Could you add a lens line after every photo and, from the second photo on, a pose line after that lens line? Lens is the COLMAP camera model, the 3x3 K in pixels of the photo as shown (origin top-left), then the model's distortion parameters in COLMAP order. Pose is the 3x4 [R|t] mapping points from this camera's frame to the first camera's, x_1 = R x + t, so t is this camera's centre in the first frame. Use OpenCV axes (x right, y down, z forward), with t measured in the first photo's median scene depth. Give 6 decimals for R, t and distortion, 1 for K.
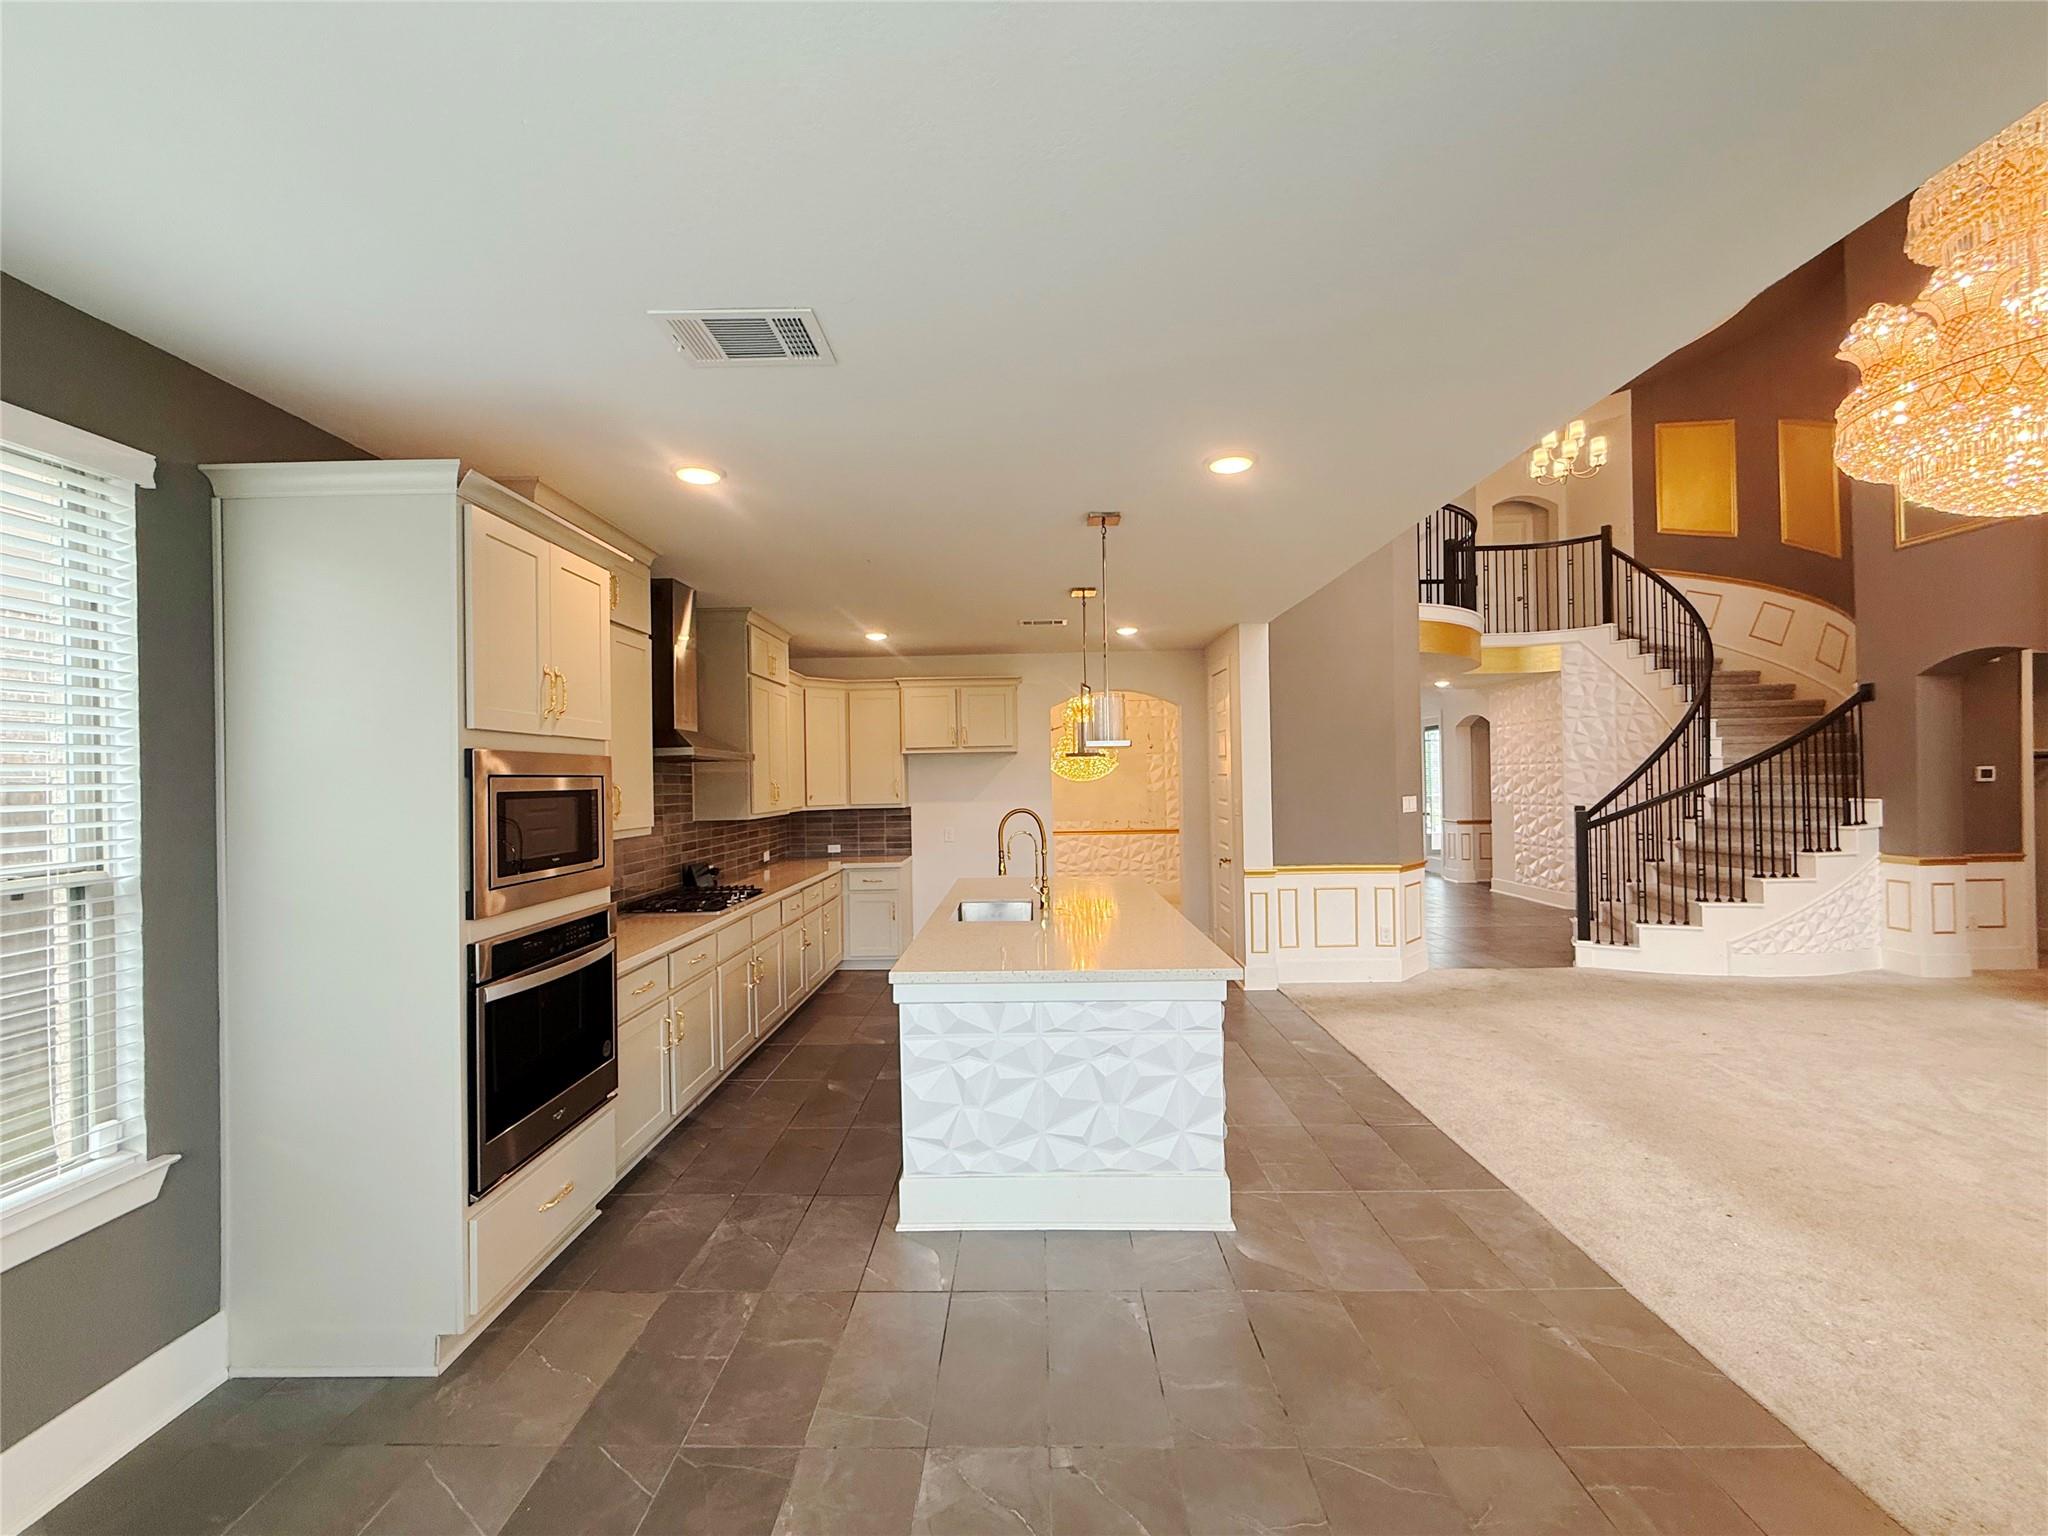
lens RADIAL K [[814.9, 0, 1018.5], [0, 814.9, 769.5], [0, 0, 1]] dist [-0.001801, -0.000331]
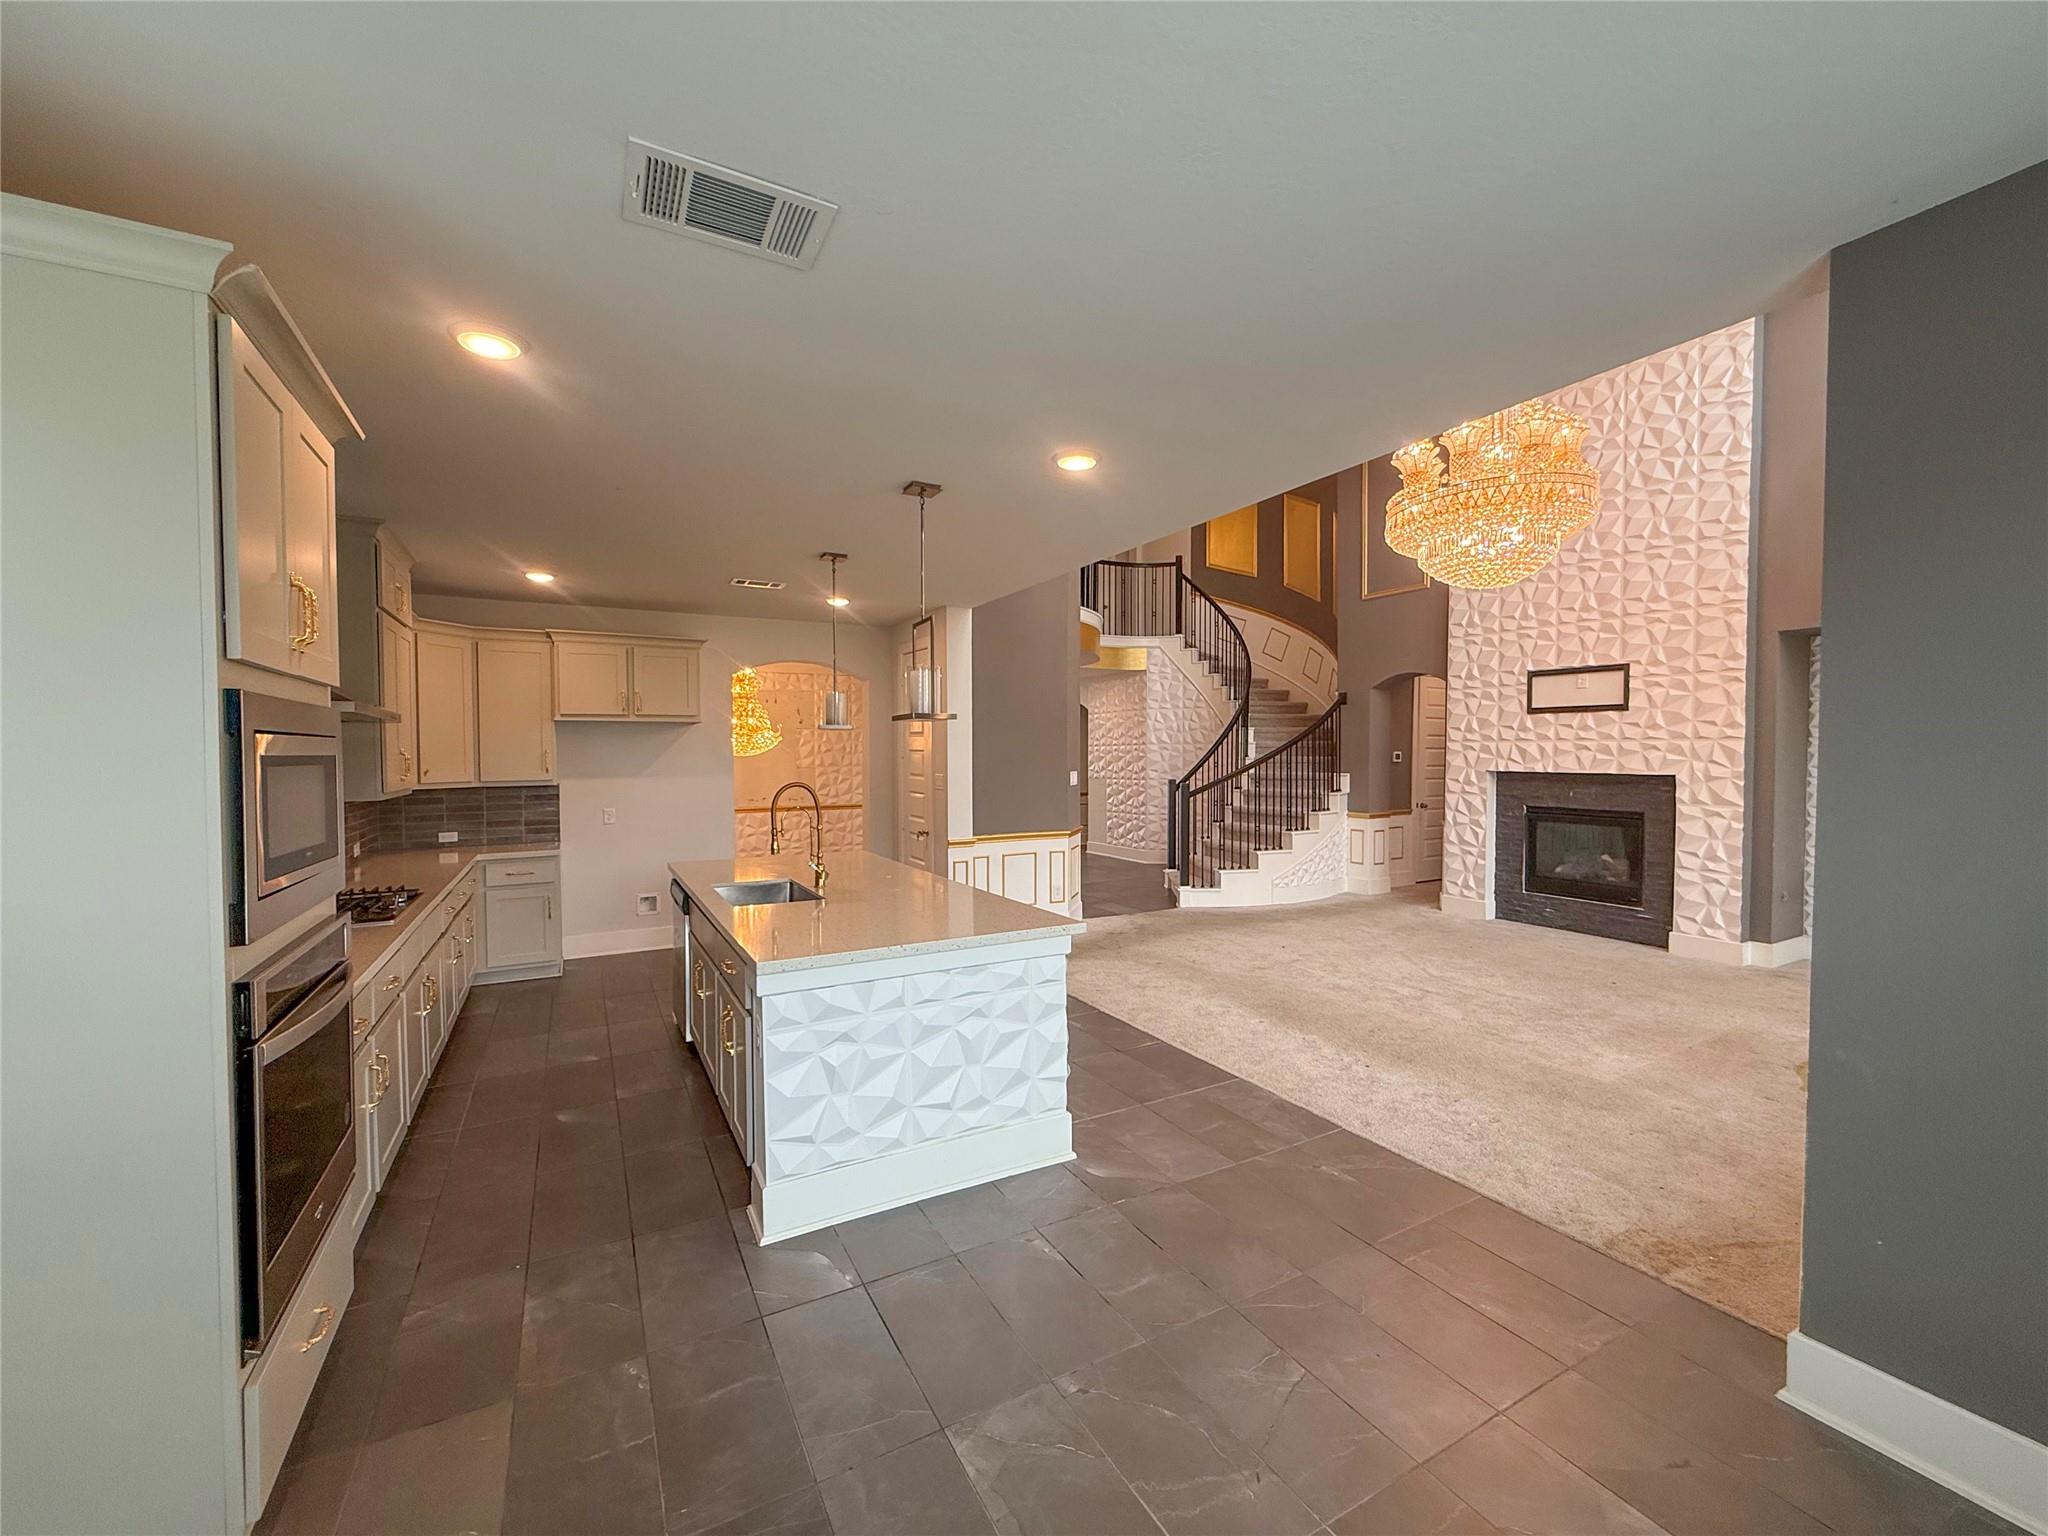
lens RADIAL K [[814.9, 0, 1018.5], [0, 814.9, 769.5], [0, 0, 1]] dist [-0.001801, -0.000331]
pose [[0.869625, 0.001794, 0.493710, -0.165648], [-0.015037, 0.999626, 0.022855, 0.005426], [-0.493484, -0.027299, 0.869326, 0.040231]]
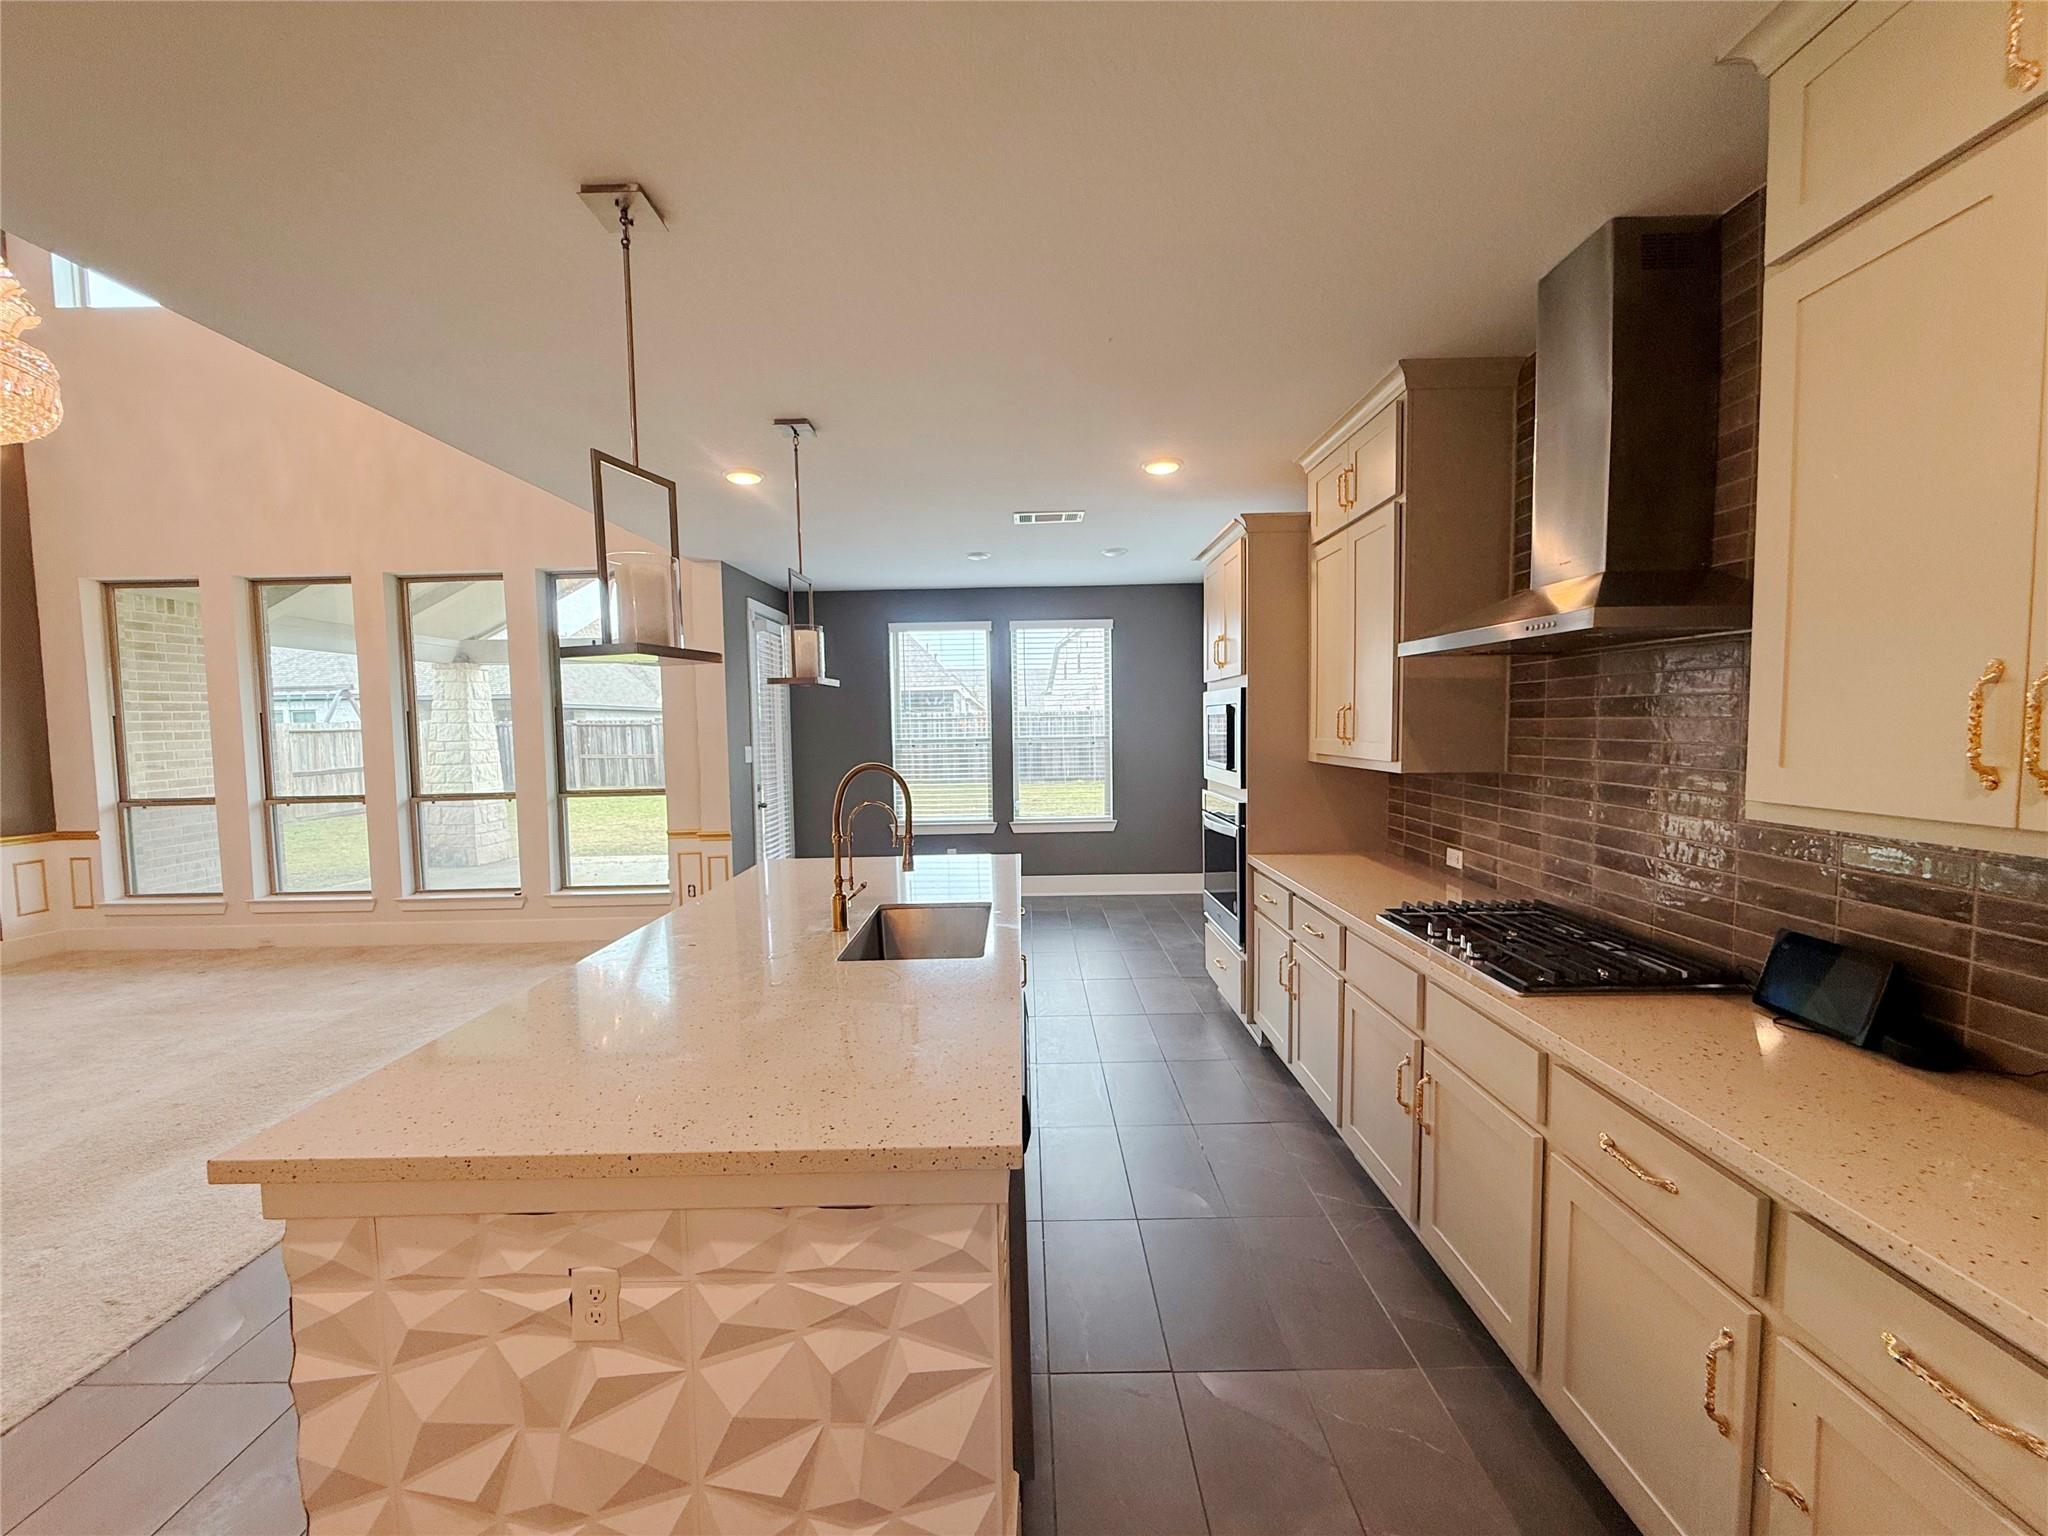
lens RADIAL K [[817.4, 0, 1020.2], [0, 817.4, 769.4], [0, 0, 1]] dist [0.000383, 0.000156]
pose [[-0.999292, 0.036186, -0.010266, -0.071648], [0.035673, 0.998288, 0.046361, 0.019793], [0.011926, 0.045962, -0.998872, 1.131293]]
